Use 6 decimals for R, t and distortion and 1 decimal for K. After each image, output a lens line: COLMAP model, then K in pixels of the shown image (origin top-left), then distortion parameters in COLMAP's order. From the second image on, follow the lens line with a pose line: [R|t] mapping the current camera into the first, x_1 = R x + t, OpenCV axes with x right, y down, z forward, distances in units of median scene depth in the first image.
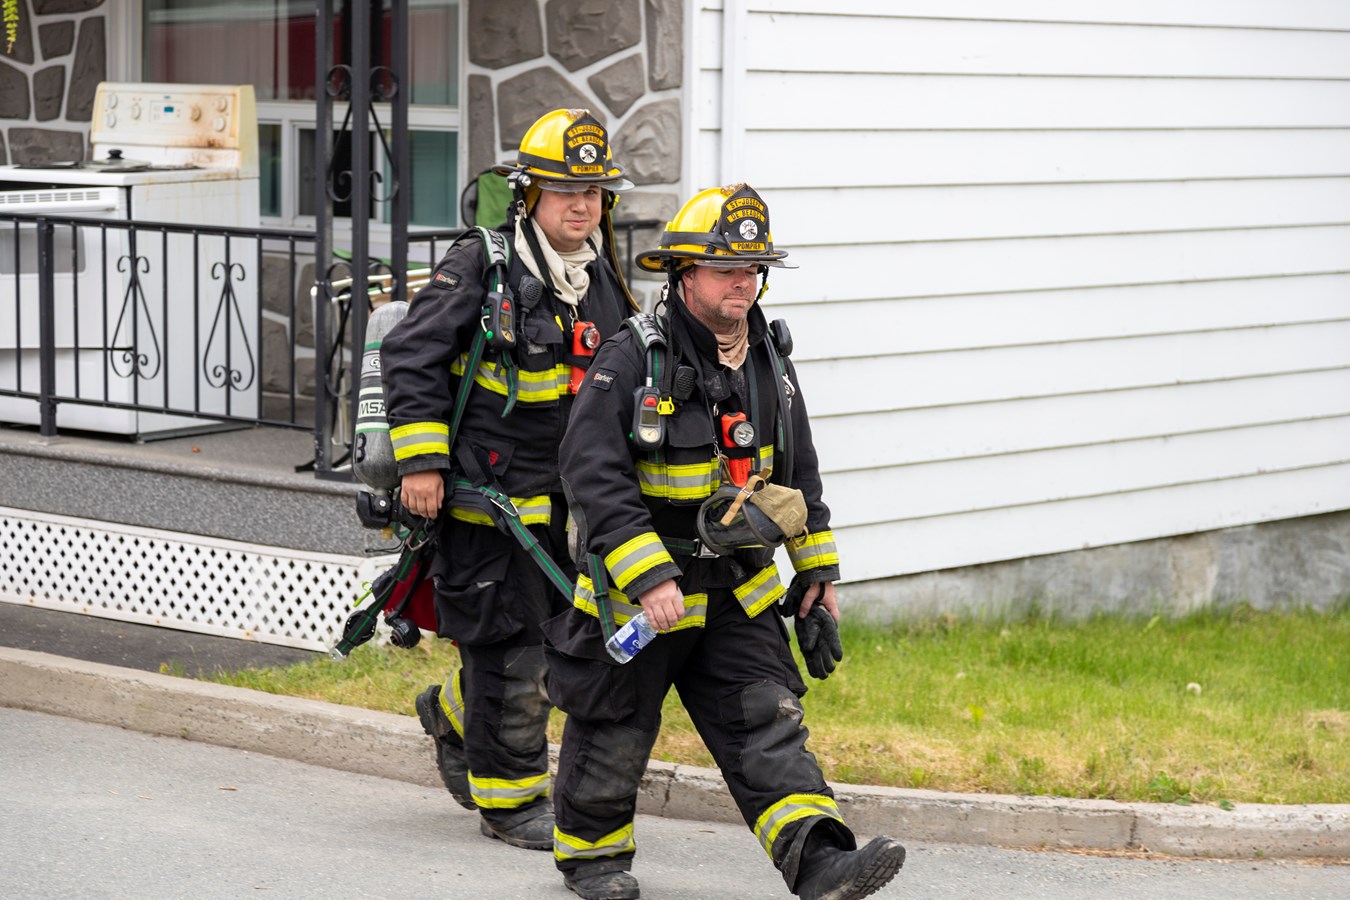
lens RADIAL K [[3926.0, 0, 697.2], [0, 3926.0, 445.0], [0, 0, 1]] dist [-0.003849, 0.231298]
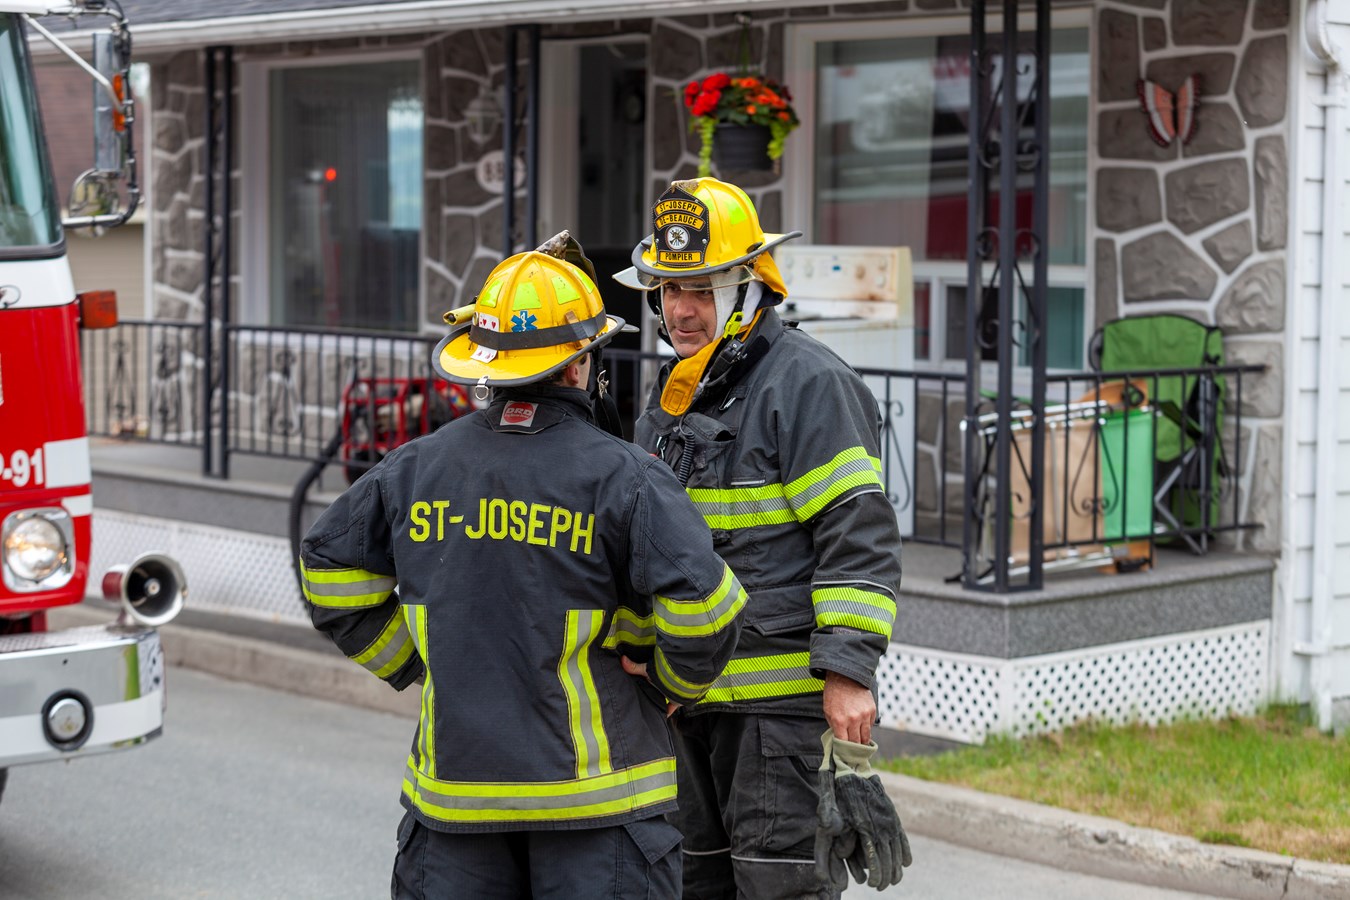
lens RADIAL K [[3926.0, 0, 697.2], [0, 3926.0, 445.0], [0, 0, 1]] dist [-0.003849, 0.231298]
pose [[0.984344, 0.008047, -0.176075, 0.027844], [-0.014342, 0.999301, -0.034513, 0.007125], [0.175674, 0.036498, 0.983772, -0.139347]]
